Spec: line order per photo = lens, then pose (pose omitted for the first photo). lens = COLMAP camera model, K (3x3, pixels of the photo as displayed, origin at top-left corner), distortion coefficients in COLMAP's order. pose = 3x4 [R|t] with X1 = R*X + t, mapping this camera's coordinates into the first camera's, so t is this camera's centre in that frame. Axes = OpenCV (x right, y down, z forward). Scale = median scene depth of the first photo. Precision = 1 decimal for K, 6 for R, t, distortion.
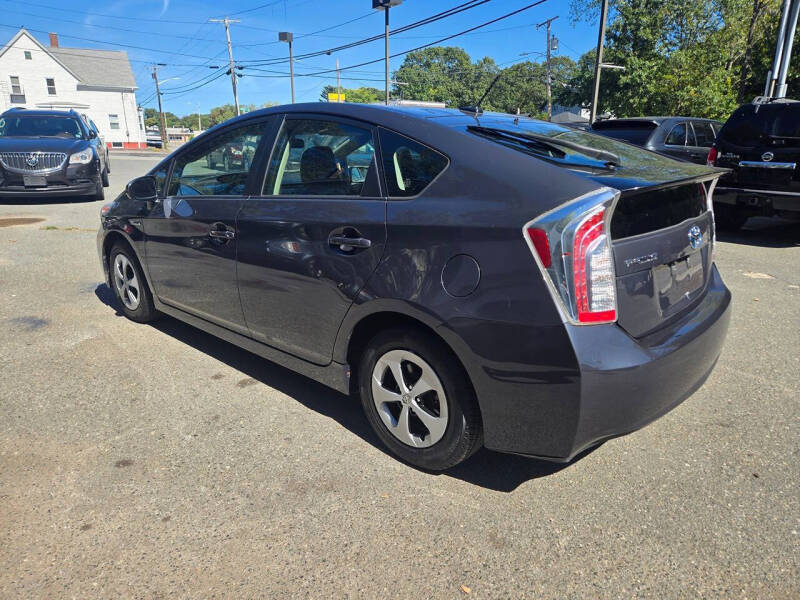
lens RADIAL K [[530.7, 0, 393.7], [0, 530.7, 299.7], [0, 0, 1]] dist [0.067425, -0.055369]
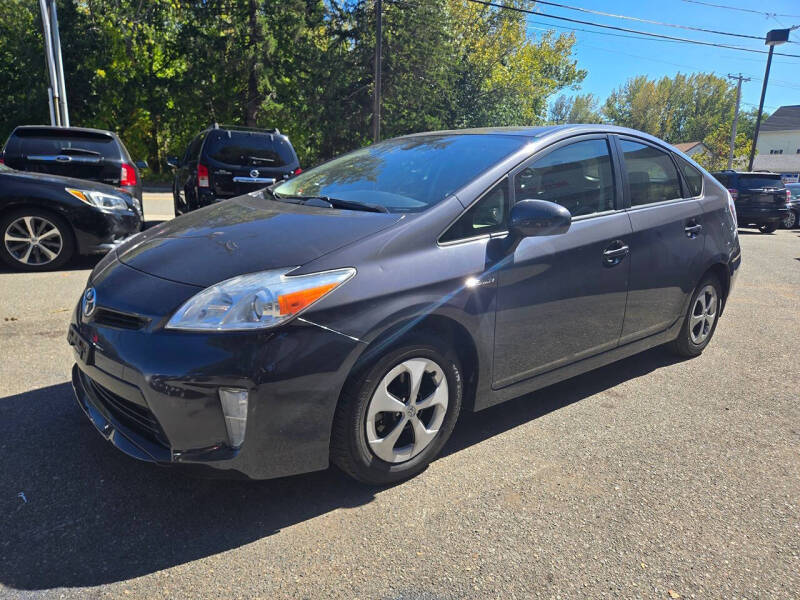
lens RADIAL K [[530.7, 0, 401.8], [0, 530.7, 301.8], [0, 0, 1]] dist [0.067425, -0.055369]
pose [[0.129396, -0.226581, 0.965359, -1.390101], [0.247105, 0.950198, 0.189901, -0.331931], [-0.960310, 0.213972, 0.178941, 1.274376]]
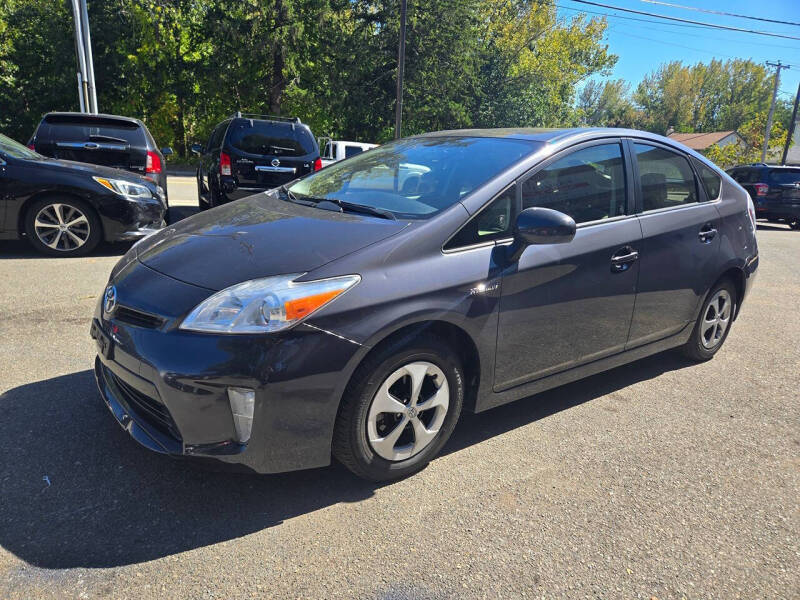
lens RADIAL K [[530.7, 0, 399.3], [0, 530.7, 303.1], [0, 0, 1]] dist [0.067425, -0.055369]
pose [[0.175106, -0.248986, 0.952546, -1.403743], [0.230977, 0.950882, 0.206090, -0.355828], [-0.957072, 0.183929, 0.224015, 1.243373]]
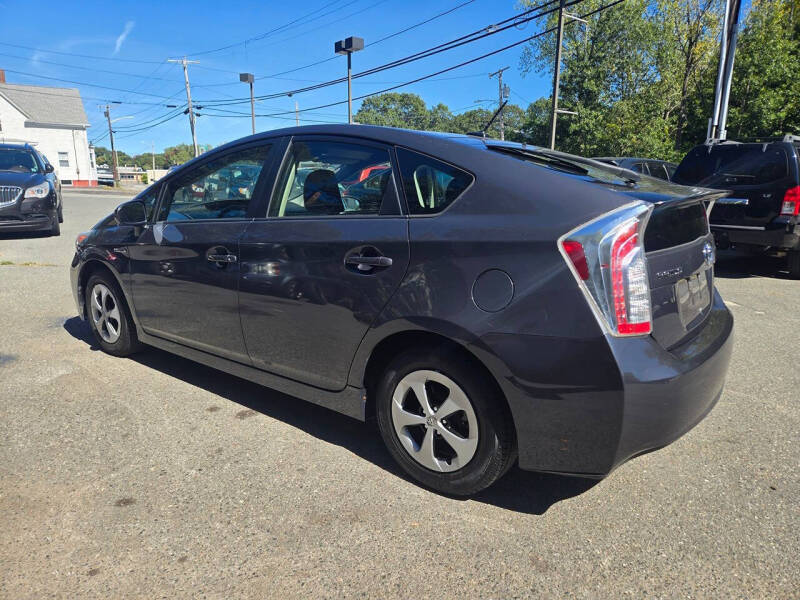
lens RADIAL K [[530.7, 0, 397.8], [0, 530.7, 306.2], [0, 0, 1]] dist [0.067425, -0.055369]
pose [[0.996421, -0.010934, 0.083816, -0.091464], [0.015999, 0.998071, -0.059994, 0.027575], [-0.082999, 0.061120, 0.994674, 0.022599]]
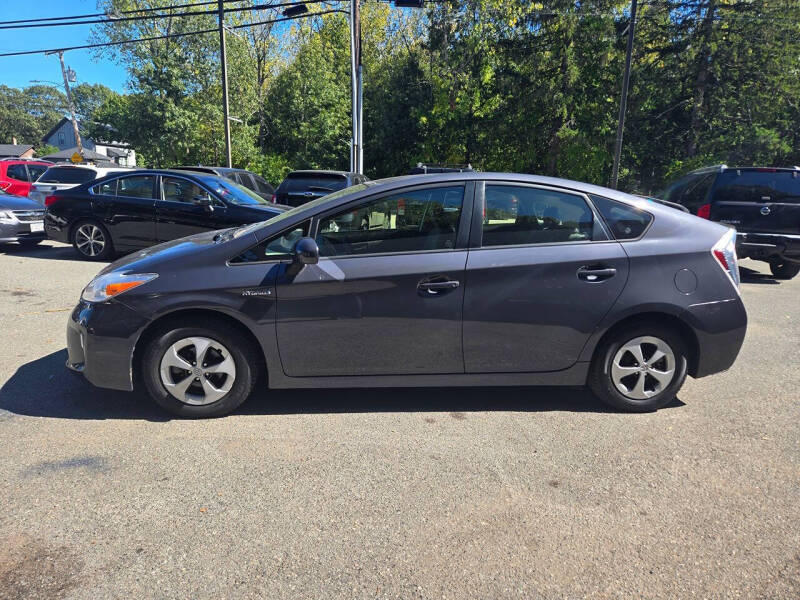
lens RADIAL K [[530.7, 0, 397.5], [0, 530.7, 295.4], [0, 0, 1]] dist [0.067425, -0.055369]
pose [[0.662362, -0.133276, 0.737234, -1.241416], [0.188750, 0.981993, 0.007942, -0.132838], [-0.725017, 0.133893, 0.675591, 0.344556]]
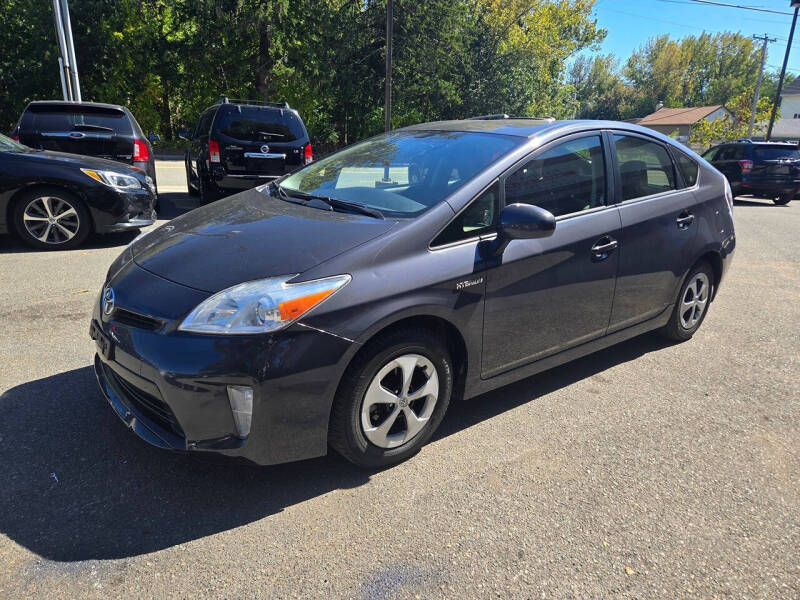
lens RADIAL K [[530.7, 0, 407.6], [0, 530.7, 298.7], [0, 0, 1]] dist [0.067425, -0.055369]
pose [[0.144686, -0.280674, 0.948835, -1.431248], [0.246482, 0.938921, 0.240155, -0.384017], [-0.958286, 0.199124, 0.205030, 1.223634]]
